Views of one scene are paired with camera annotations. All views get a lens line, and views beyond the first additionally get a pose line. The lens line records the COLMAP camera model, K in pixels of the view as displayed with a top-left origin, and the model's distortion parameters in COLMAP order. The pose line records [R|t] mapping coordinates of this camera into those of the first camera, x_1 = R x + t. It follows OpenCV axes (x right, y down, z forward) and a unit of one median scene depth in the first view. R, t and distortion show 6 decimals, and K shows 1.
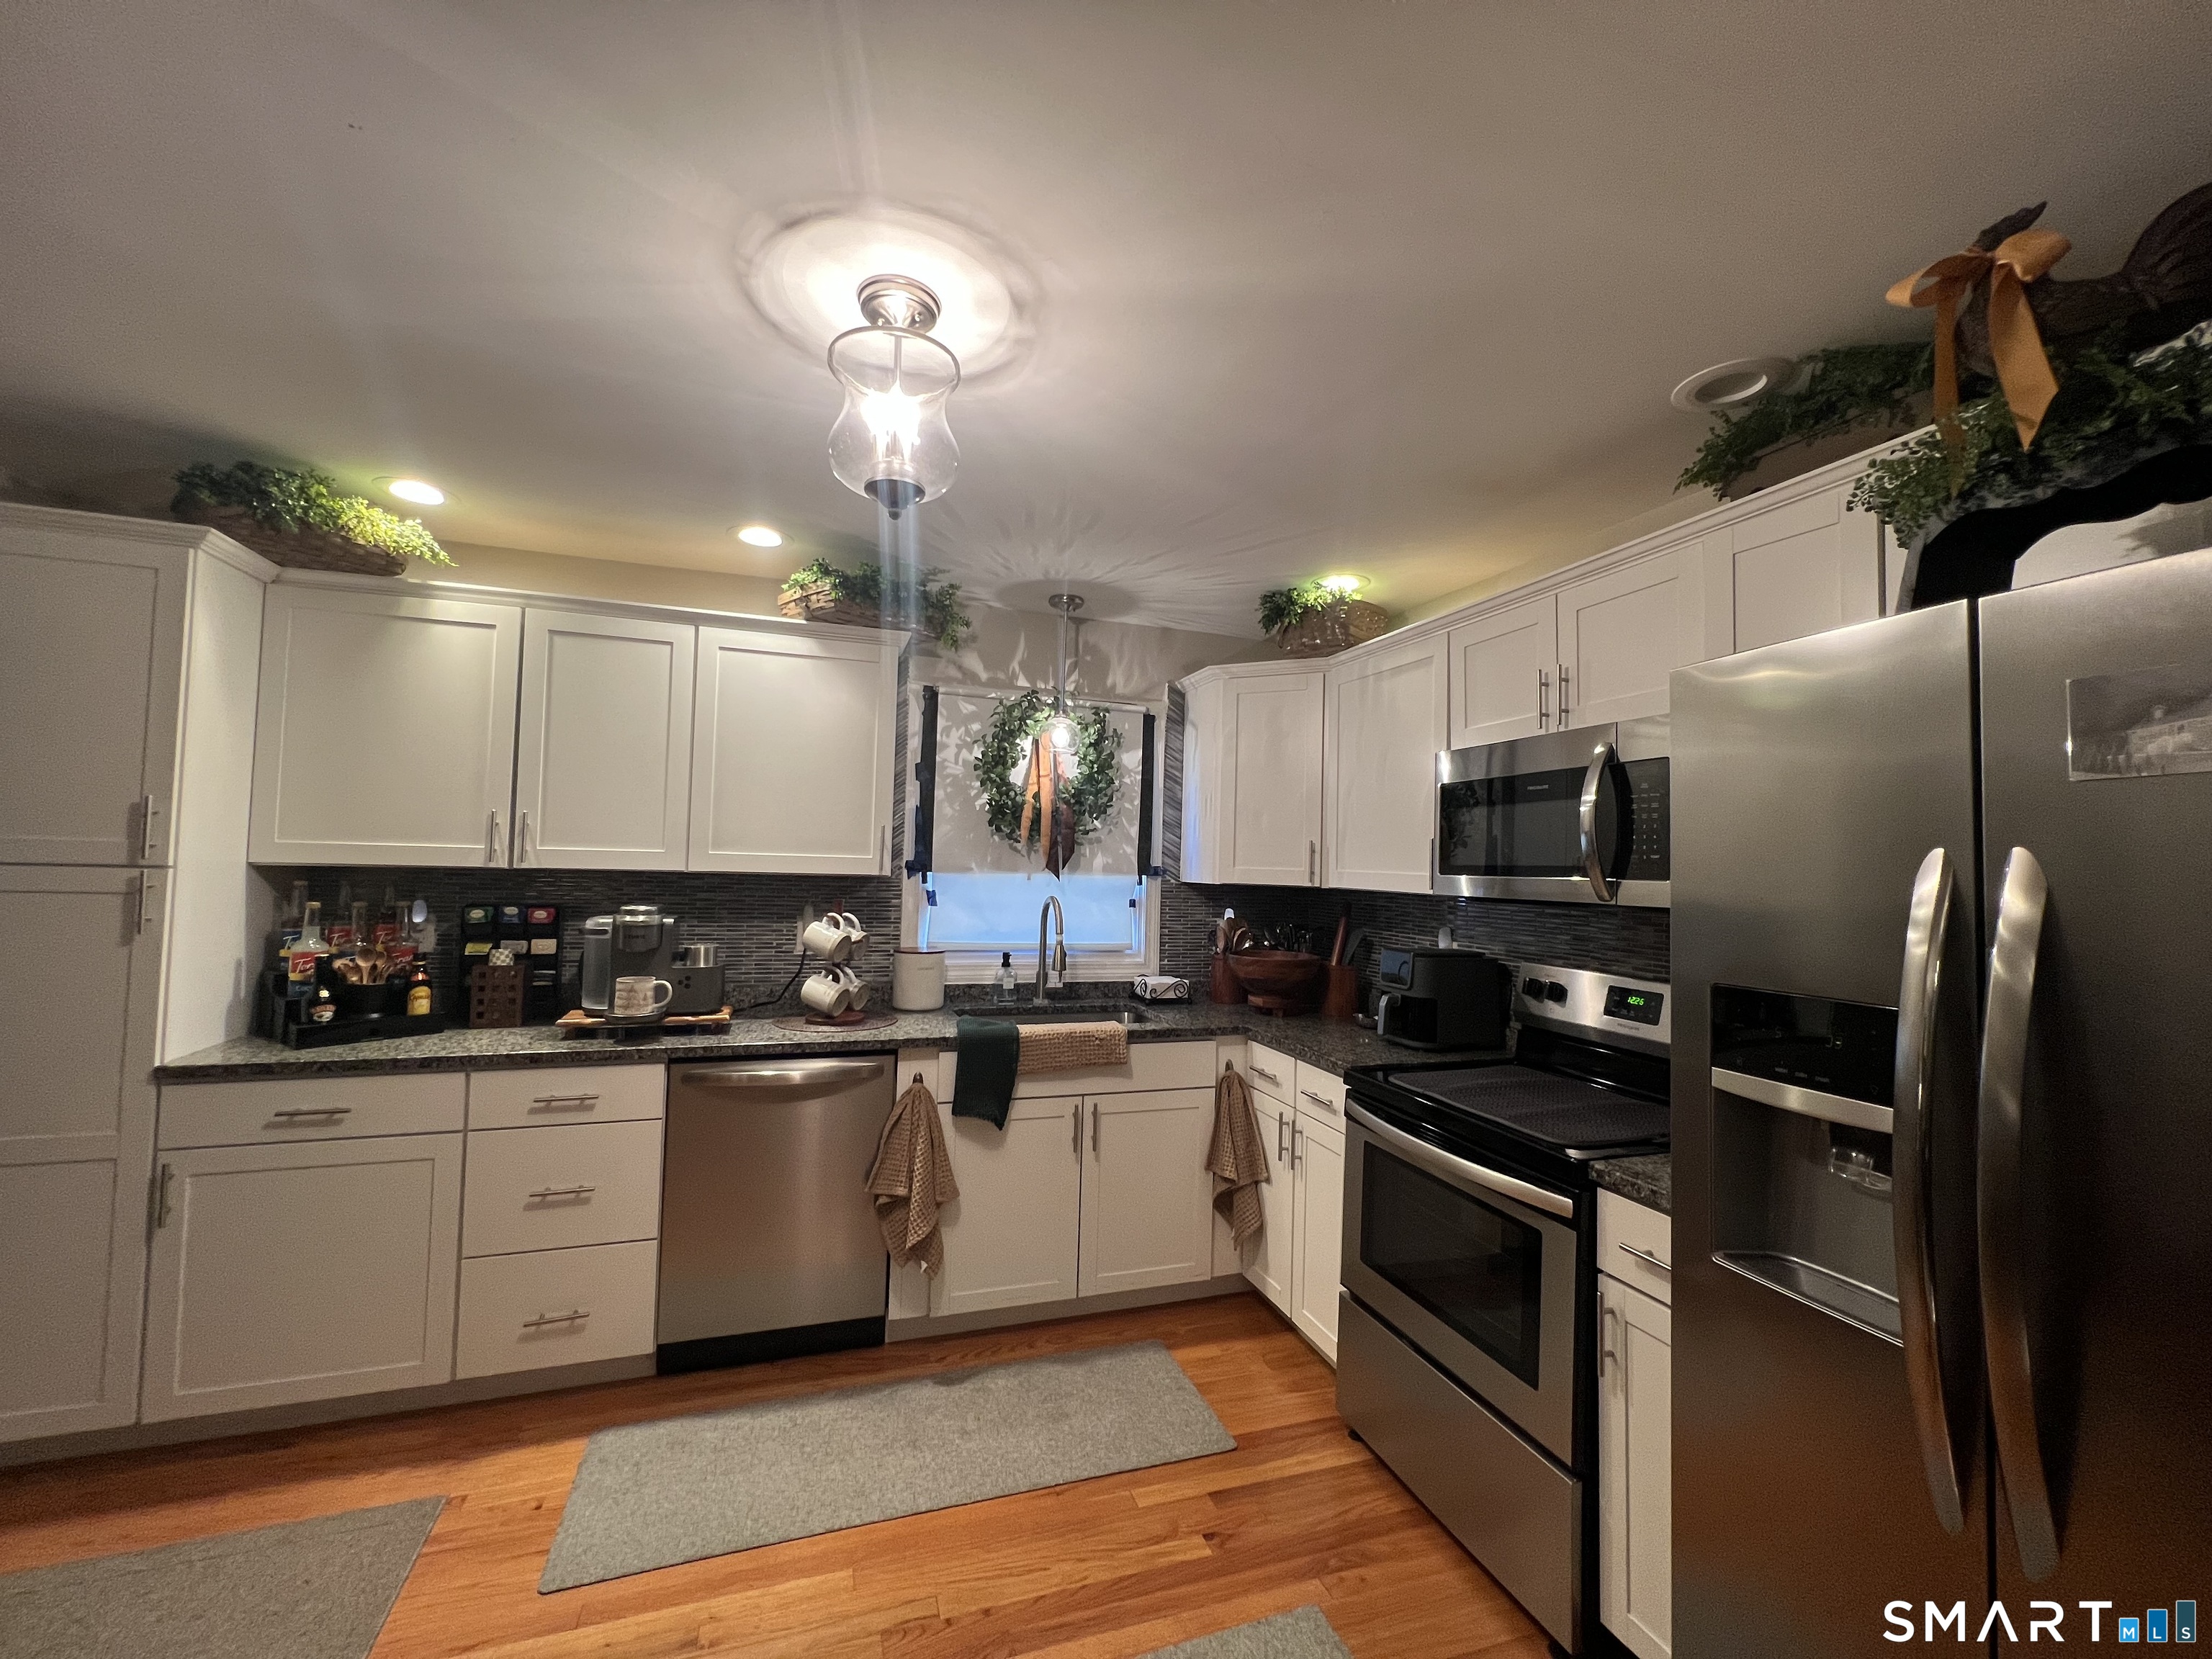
lens RADIAL K [[882.3, 0, 1100.4], [0, 882.3, 827.2], [0, 0, 1]] dist [-0.002945, 0.000014]
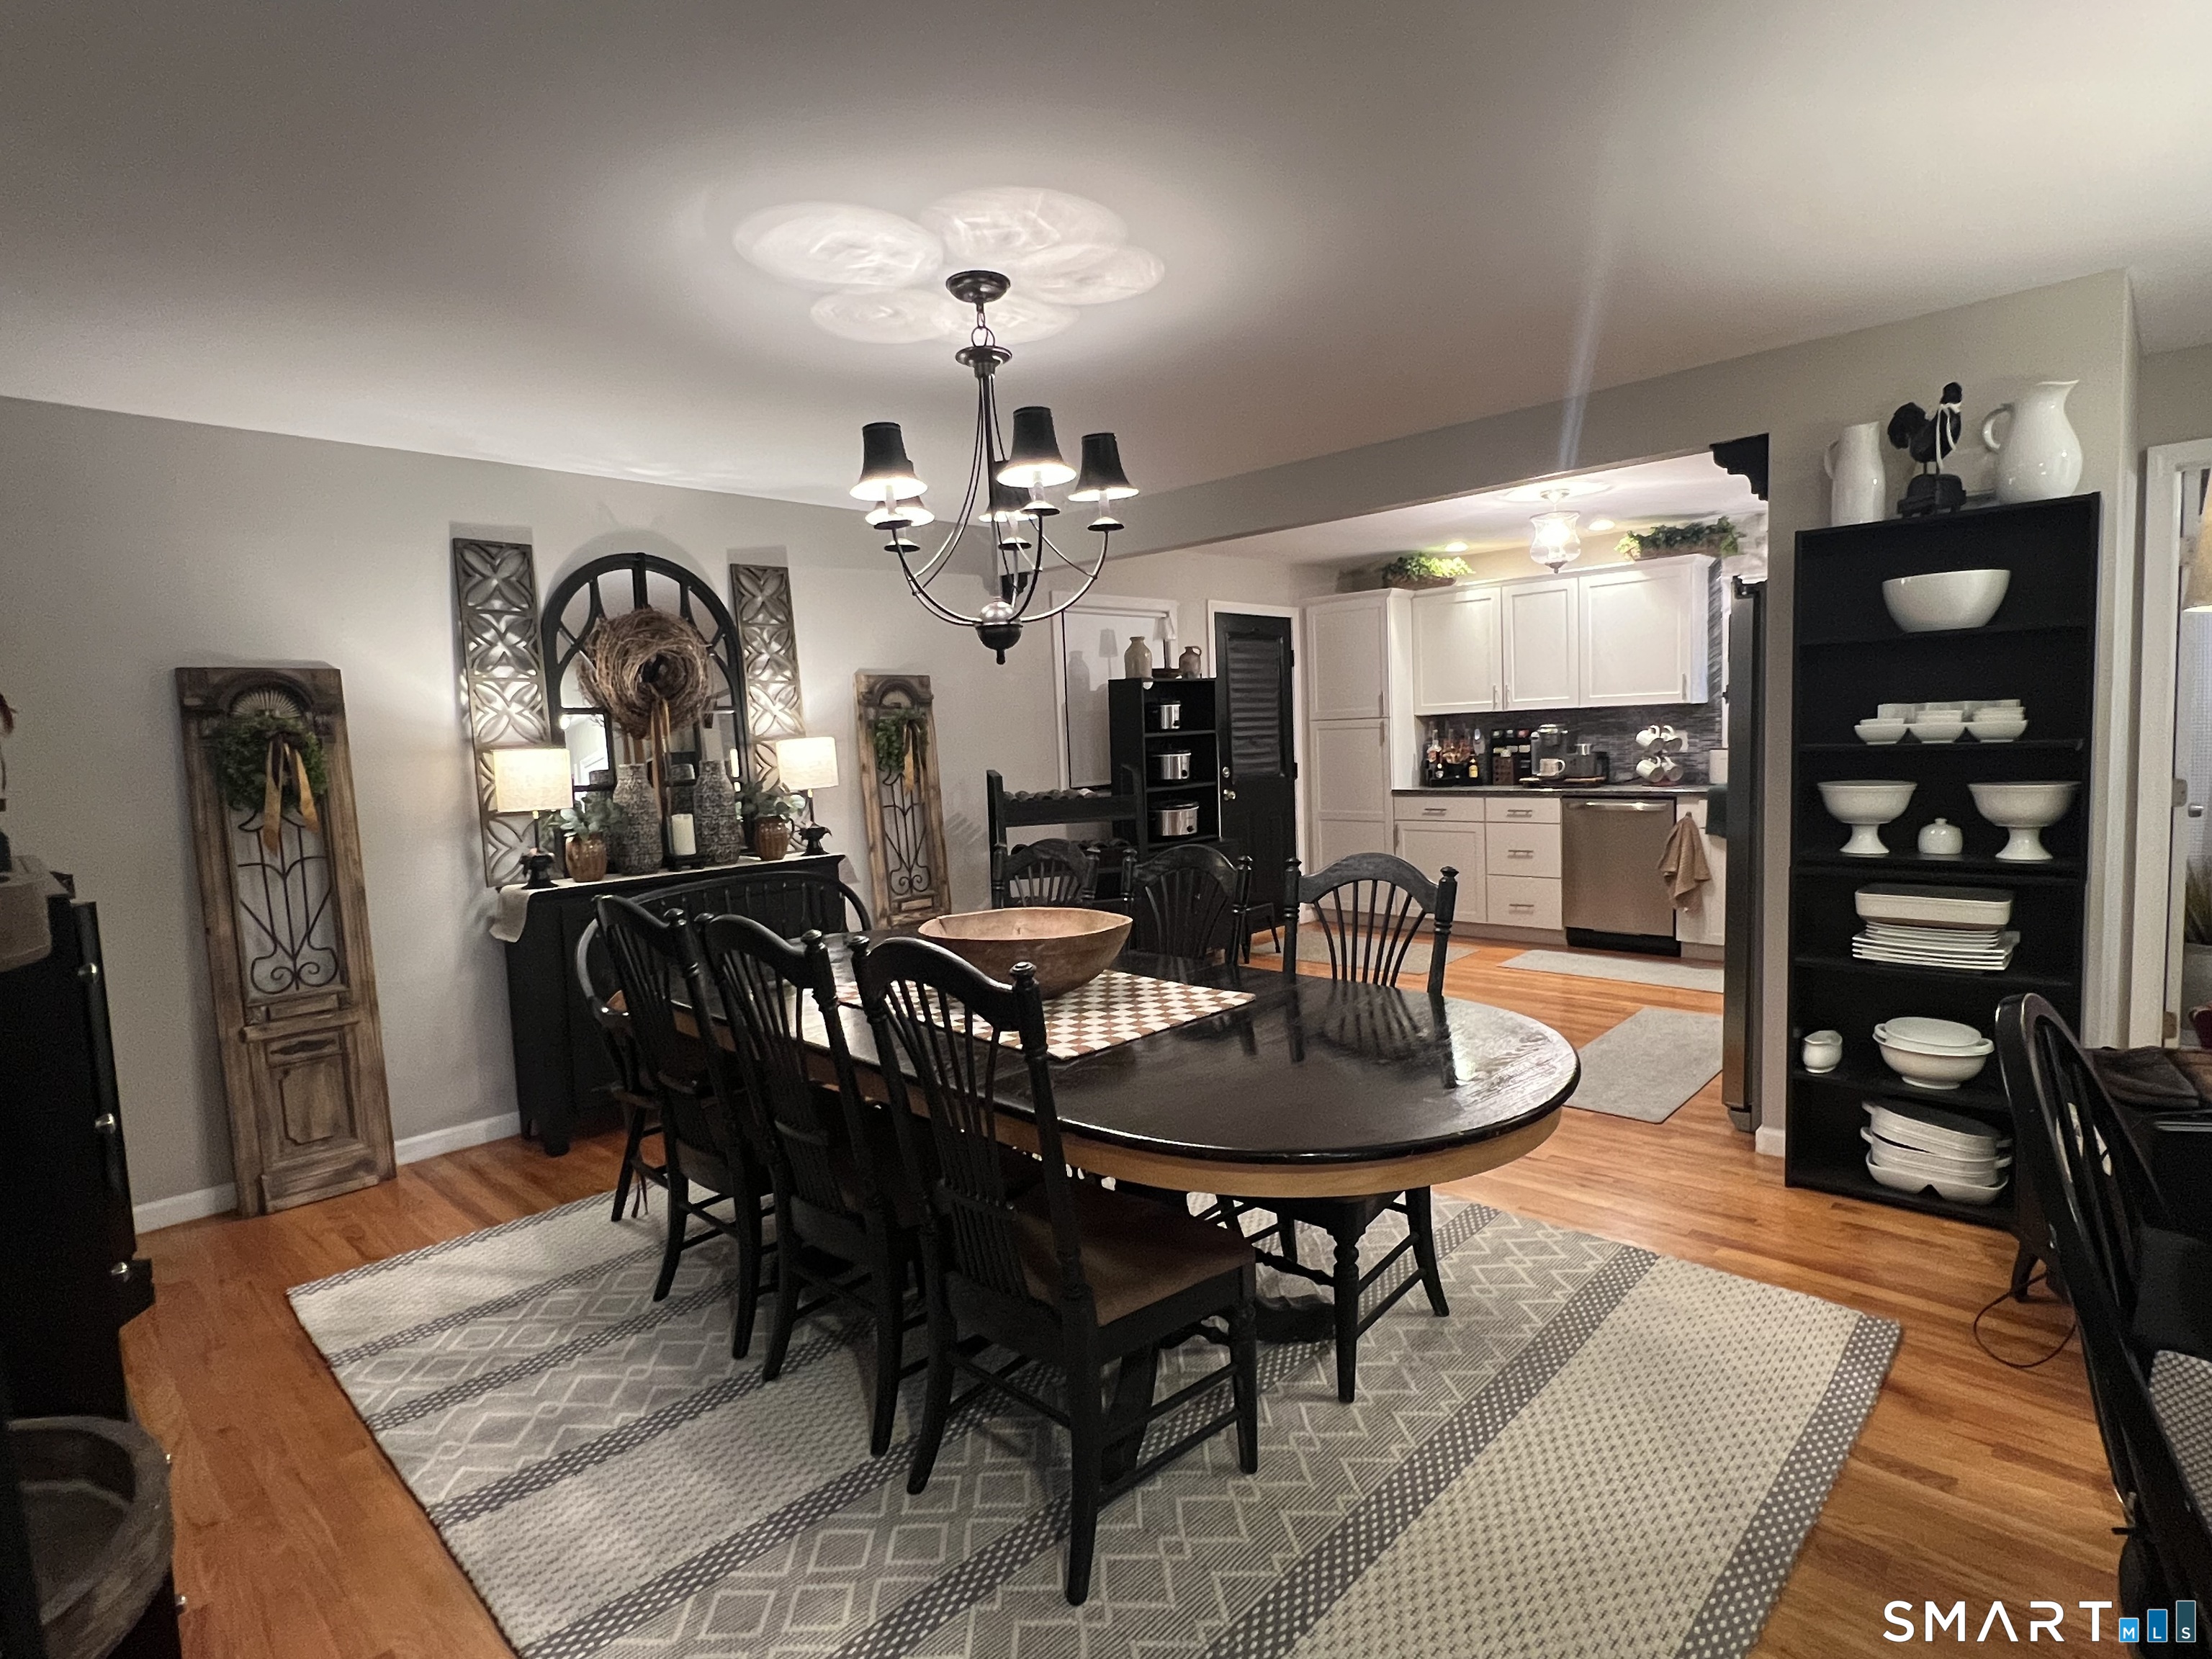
lens RADIAL K [[1132.2, 0, 1096.5], [0, 1132.2, 830.6], [0, 0, 1]] dist [-0.001310, -0.000584]
pose [[0.458584, 0.033856, -0.888006, 1.333248], [0.091779, 0.992126, 0.085222, 0.009759], [0.883899, -0.120582, 0.451866, -1.158026]]
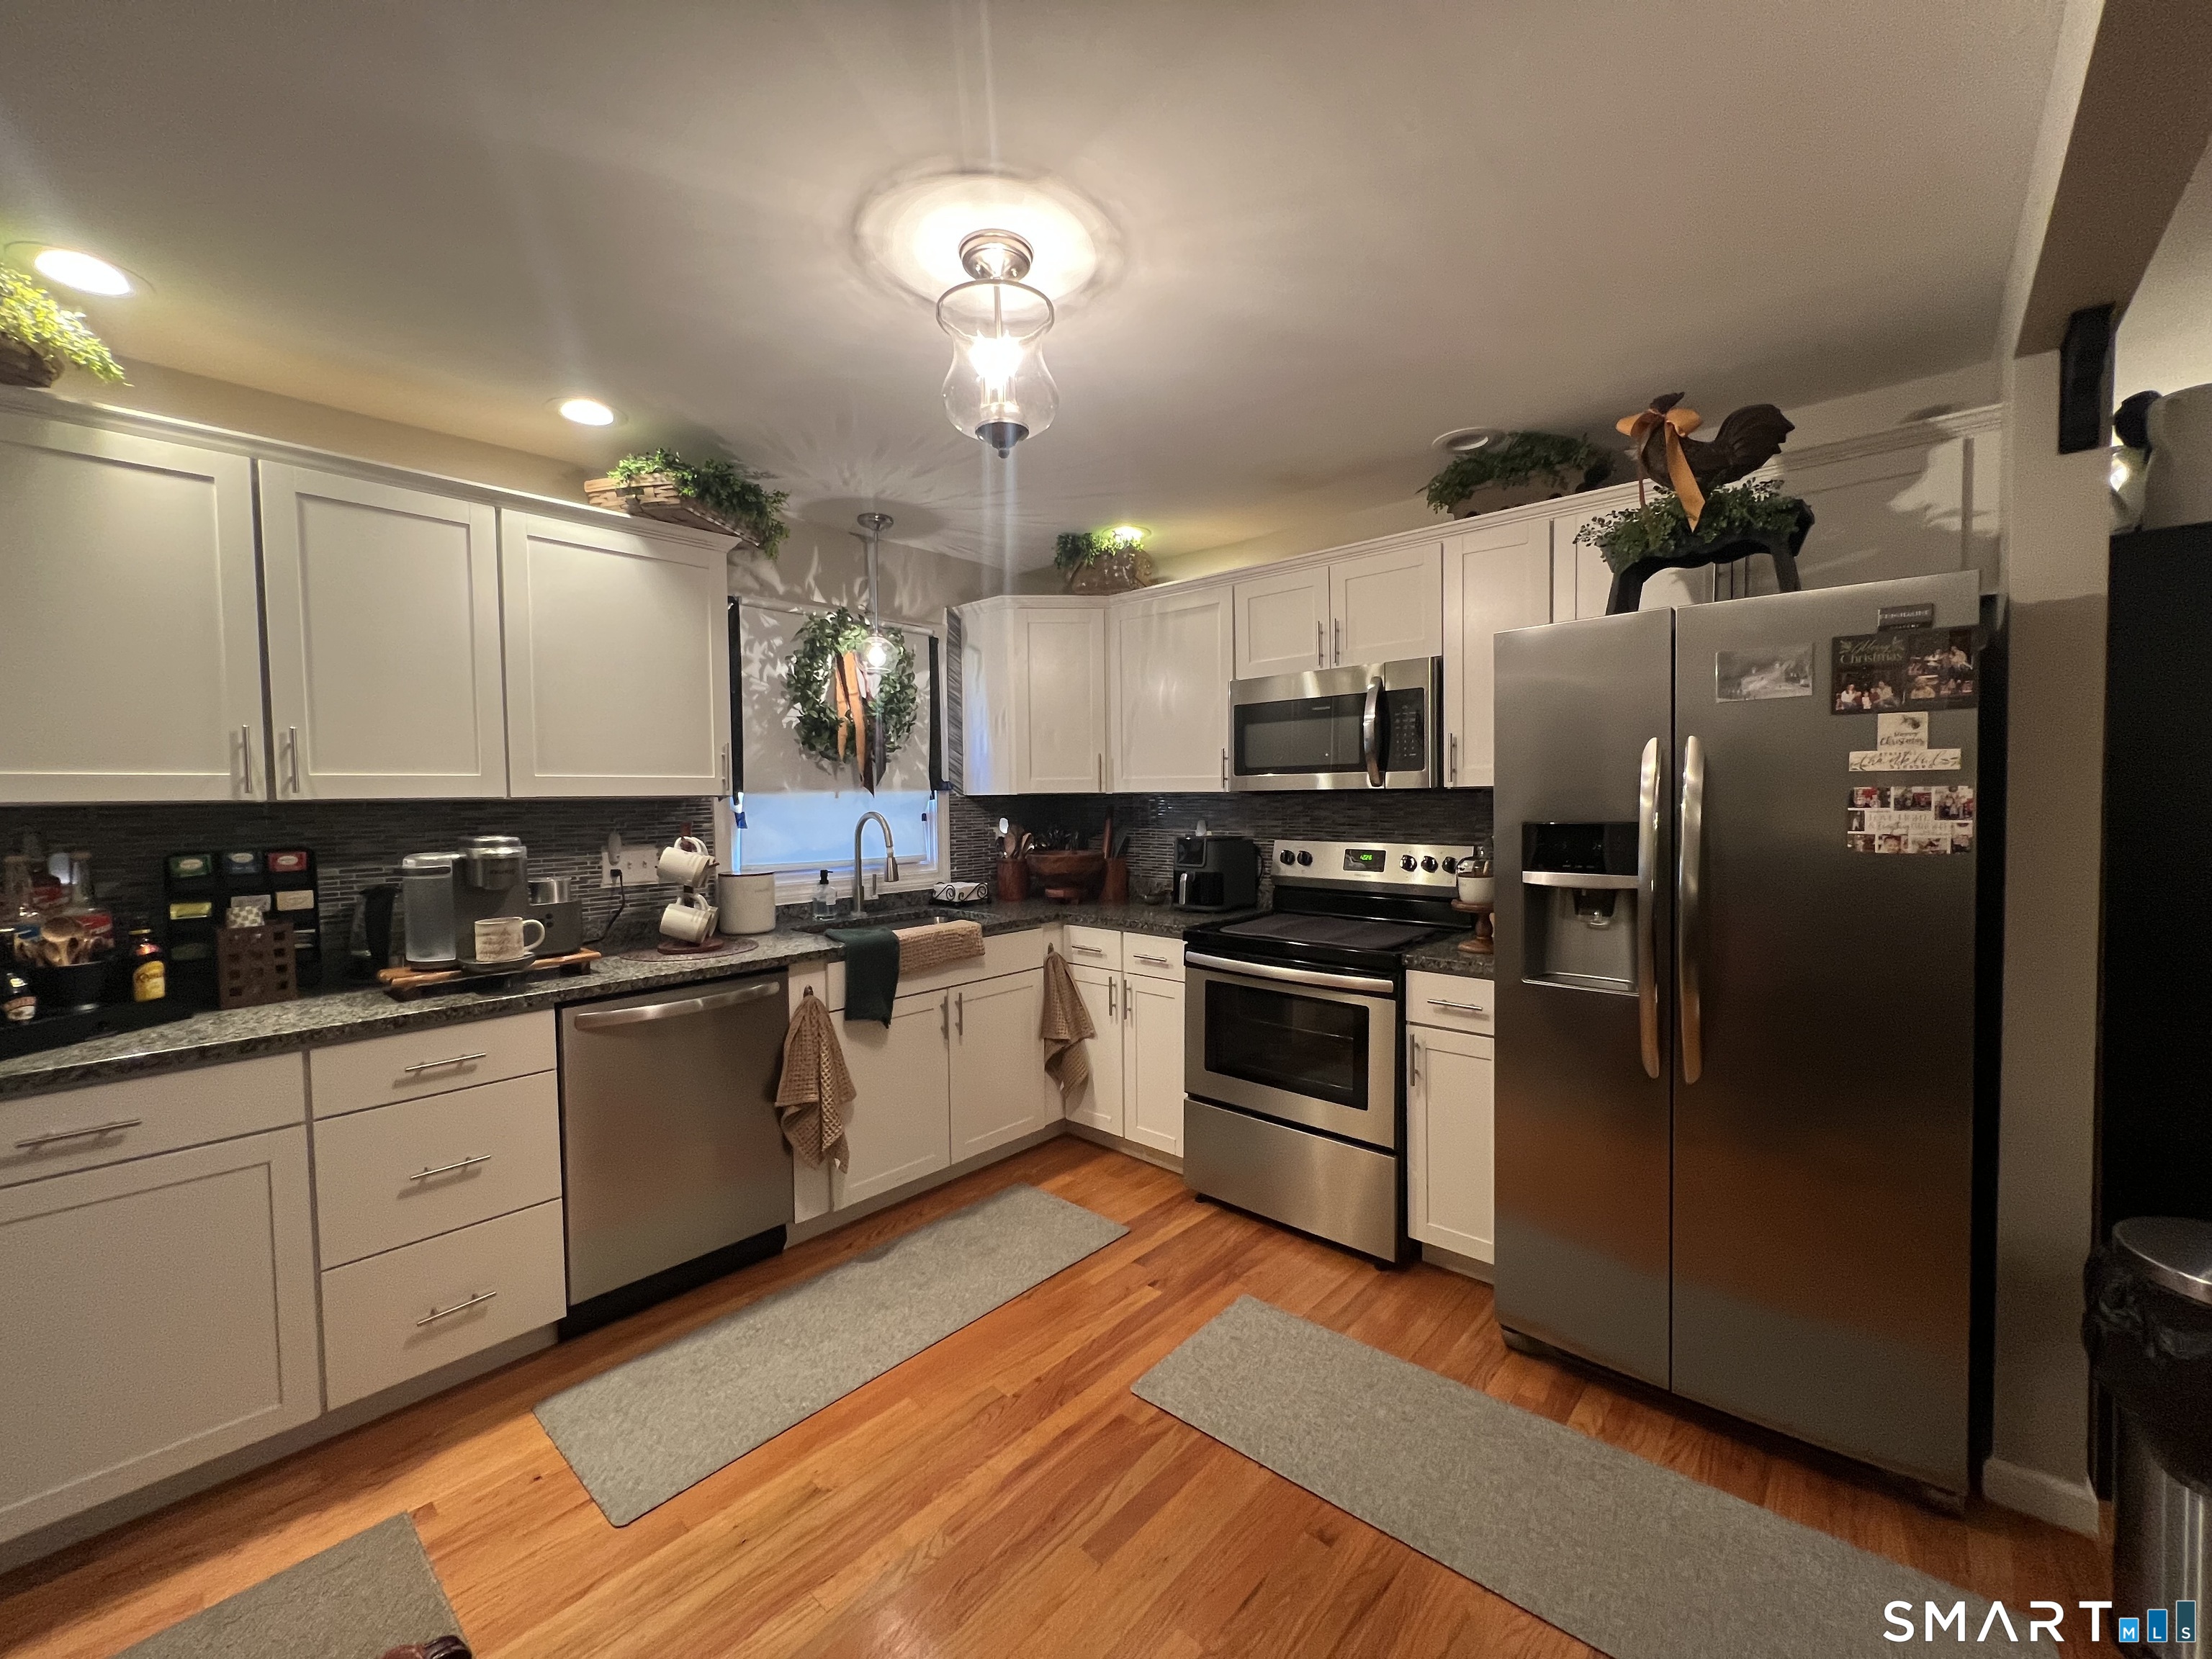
lens RADIAL K [[882.3, 0, 1100.4], [0, 882.3, 827.2], [0, 0, 1]] dist [-0.002945, 0.000014]
pose [[0.872969, -0.055355, 0.484625, -0.405420], [0.014739, 0.996080, 0.087225, 0.012552], [-0.487553, -0.069002, 0.870362, -0.038527]]
